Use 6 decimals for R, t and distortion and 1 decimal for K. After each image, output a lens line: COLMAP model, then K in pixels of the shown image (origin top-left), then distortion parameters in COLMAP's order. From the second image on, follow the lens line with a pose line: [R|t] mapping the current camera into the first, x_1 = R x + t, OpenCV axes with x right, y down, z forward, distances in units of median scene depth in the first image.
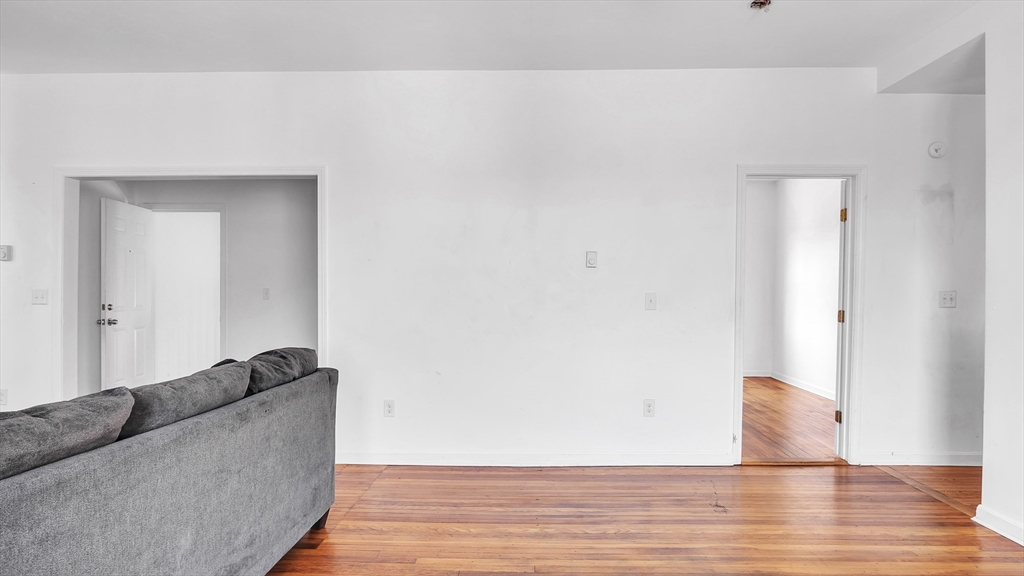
lens RADIAL K [[560.2, 0, 511.1], [0, 560.2, 297.5], [0, 0, 1]] dist [-0.006757, -0.000490]
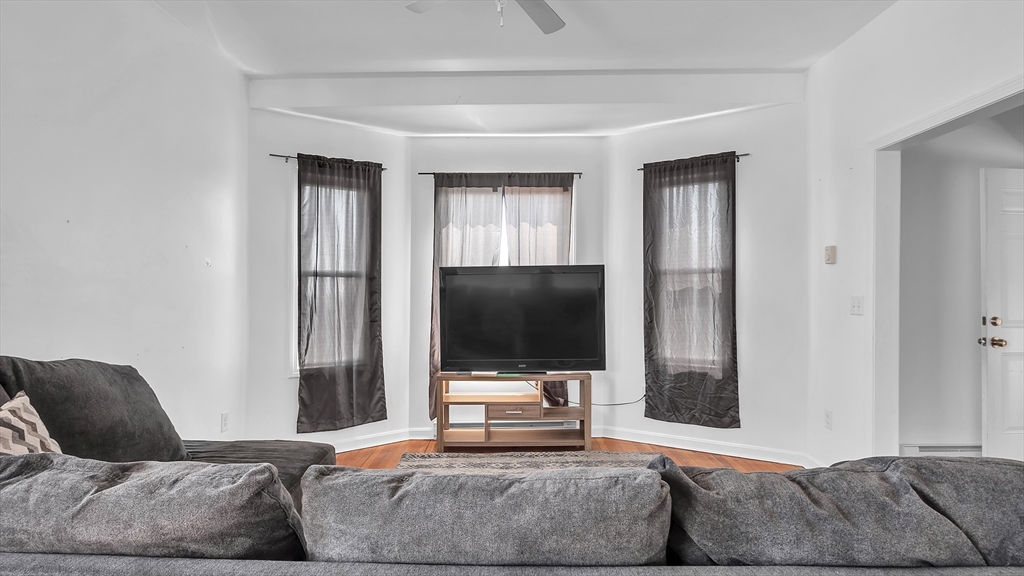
lens RADIAL K [[568.1, 0, 512.0], [0, 568.1, 288.0], [0, 0, 1]] dist [-0.011656, 0.000184]
pose [[0.028490, -0.020447, -0.999385, -0.040079], [-0.009460, 0.999740, -0.020724, -0.005437], [0.999549, 0.010044, 0.028289, 0.518470]]
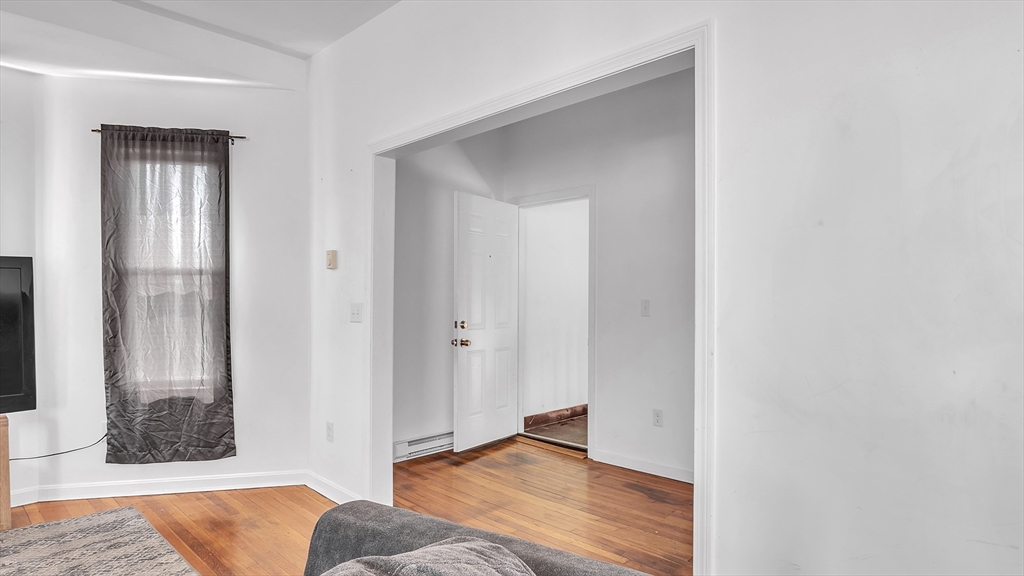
lens RADIAL K [[560.1, 0, 513.1], [0, 560.1, 315.7], [0, 0, 1]] dist [-0.005688, -0.001418]
pose [[0.745834, 0.009296, -0.666067, -0.165878], [-0.002564, 0.999935, 0.011084, -0.006985], [0.666127, -0.006559, 0.745810, 0.608374]]
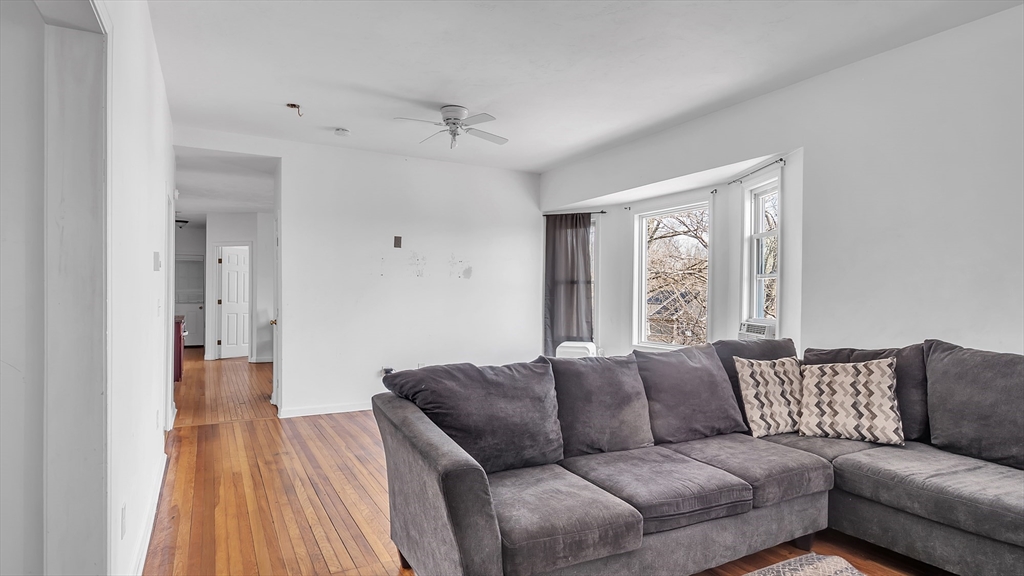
lens RADIAL K [[560.2, 0, 511.1], [0, 560.2, 297.5], [0, 0, 1]] dist [-0.006757, -0.000490]
pose [[-0.503515, -0.010276, 0.863925, -0.930374], [0.006458, 0.999857, 0.015657, -0.022315], [-0.863962, 0.013463, -0.503376, 1.013985]]
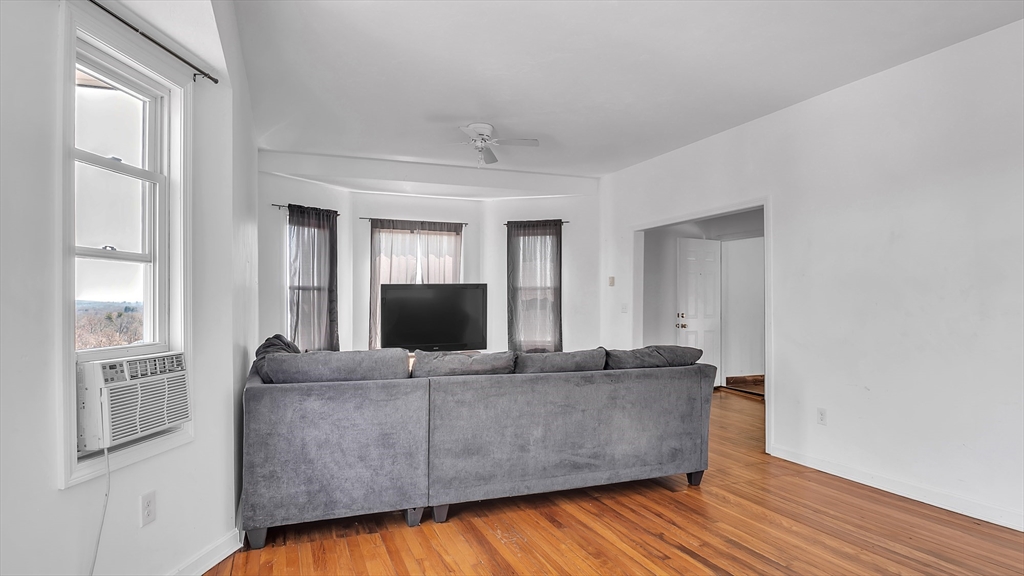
lens RADIAL K [[560.2, 0, 511.1], [0, 560.2, 297.5], [0, 0, 1]] dist [-0.006757, -0.000490]
pose [[0.406856, -0.013656, -0.913390, 0.535060], [-0.004684, 0.999844, -0.017035, -0.002396], [0.913480, 0.011209, 0.406728, 0.052245]]
